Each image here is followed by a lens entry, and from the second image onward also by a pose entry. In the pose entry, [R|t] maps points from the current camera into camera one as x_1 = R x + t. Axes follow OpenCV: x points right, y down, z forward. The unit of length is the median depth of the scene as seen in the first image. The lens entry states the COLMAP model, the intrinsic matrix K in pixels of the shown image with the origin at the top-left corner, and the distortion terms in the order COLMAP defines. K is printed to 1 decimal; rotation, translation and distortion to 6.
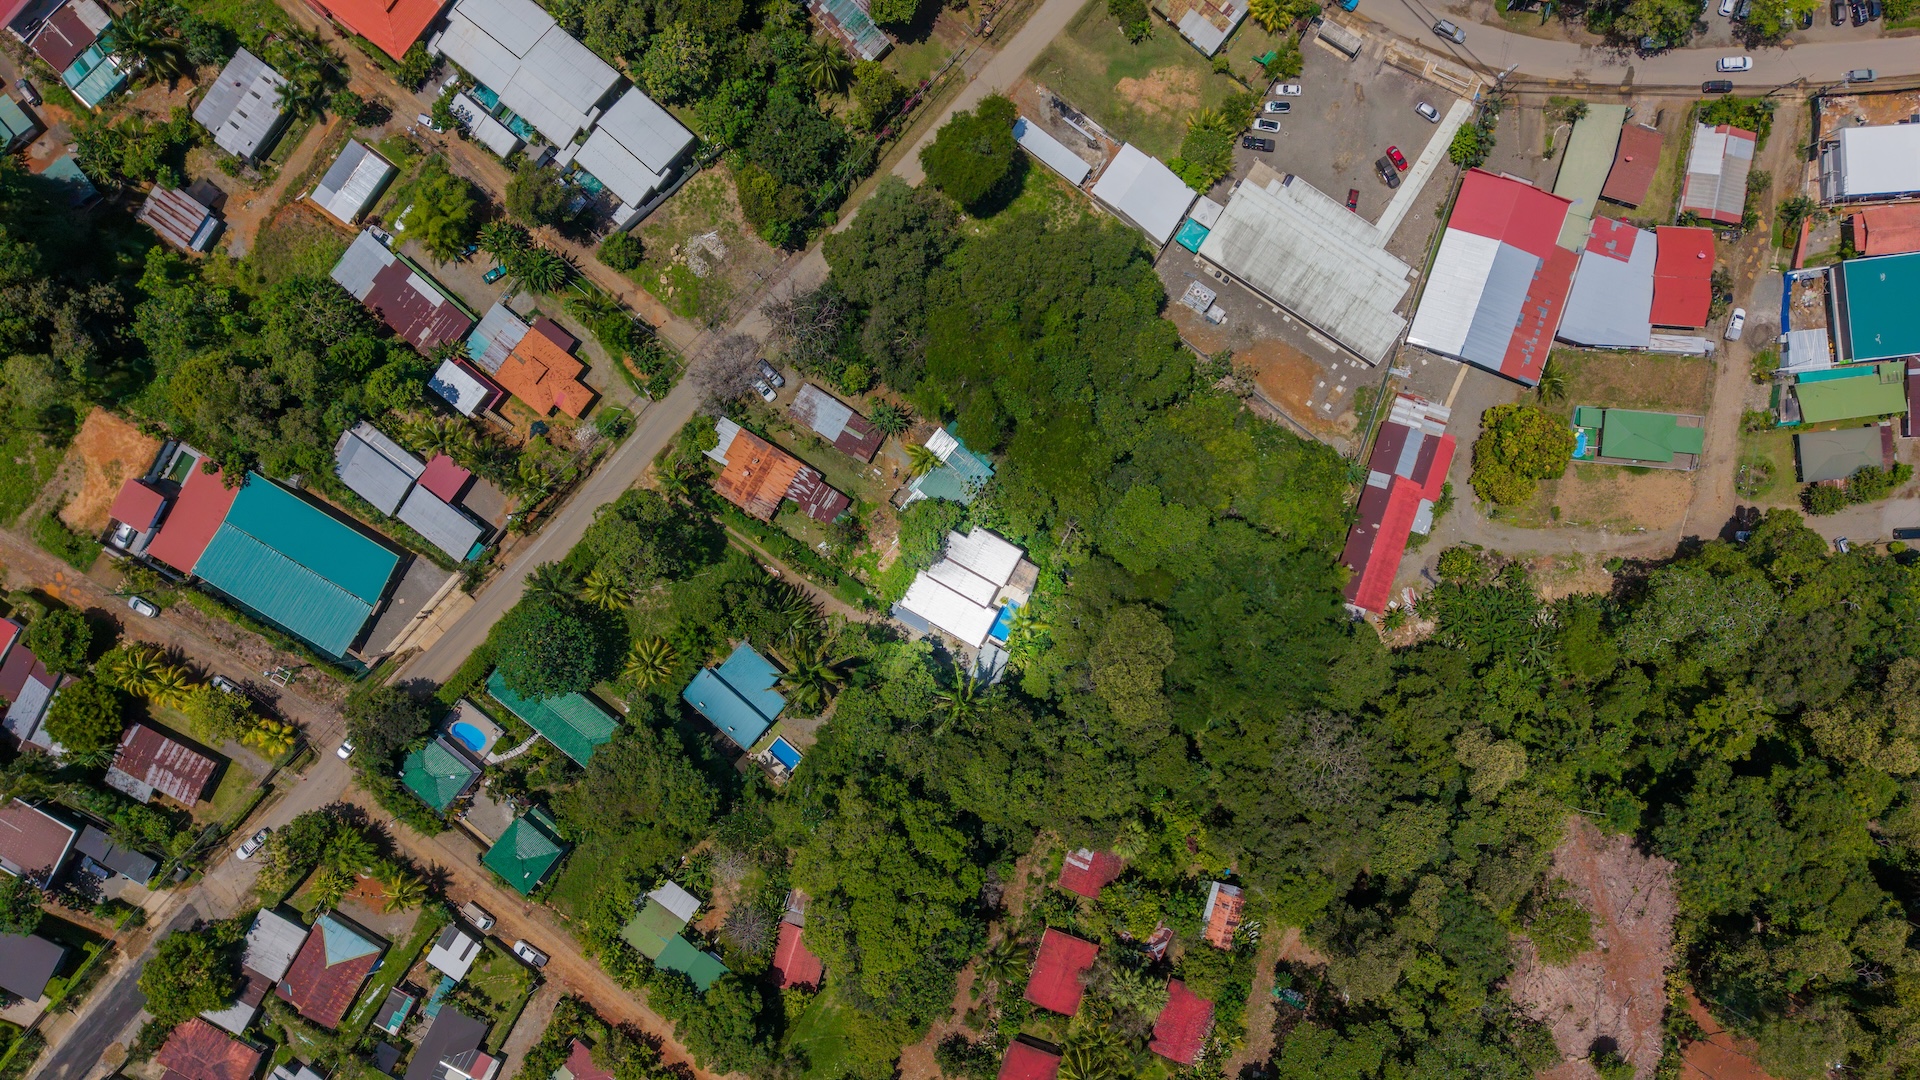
lens RADIAL K [[1308.3, 0, 971.0], [0, 1308.3, 525.7], [0, 0, 1]] dist [0.015537, -0.016650]
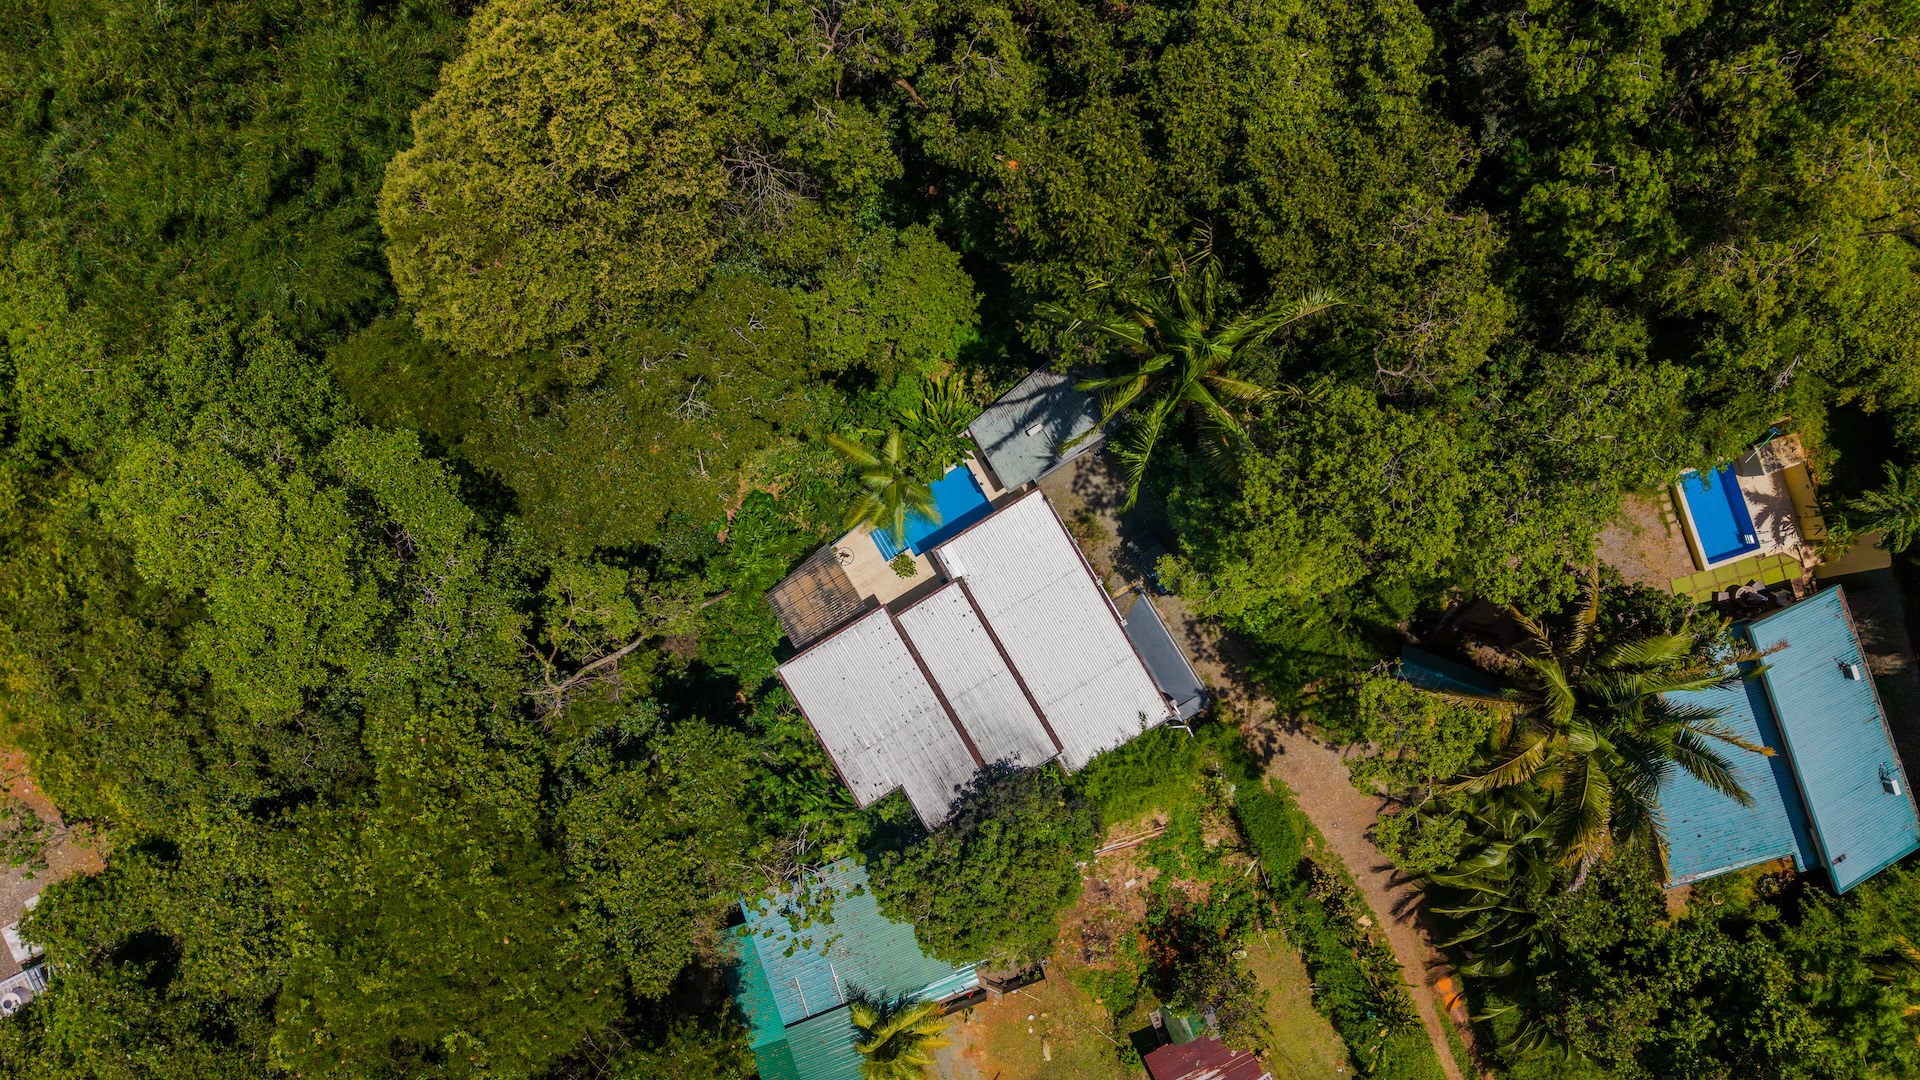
lens RADIAL K [[1308.3, 0, 953.5], [0, 1308.3, 525.1], [0, 0, 1]] dist [0.015537, -0.016650]
pose [[-0.859860, -0.509467, 0.032924, 0.008504], [0.510071, -0.860033, 0.013089, 0.069790], [0.021647, 0.028049, 0.999372, 0.663464]]
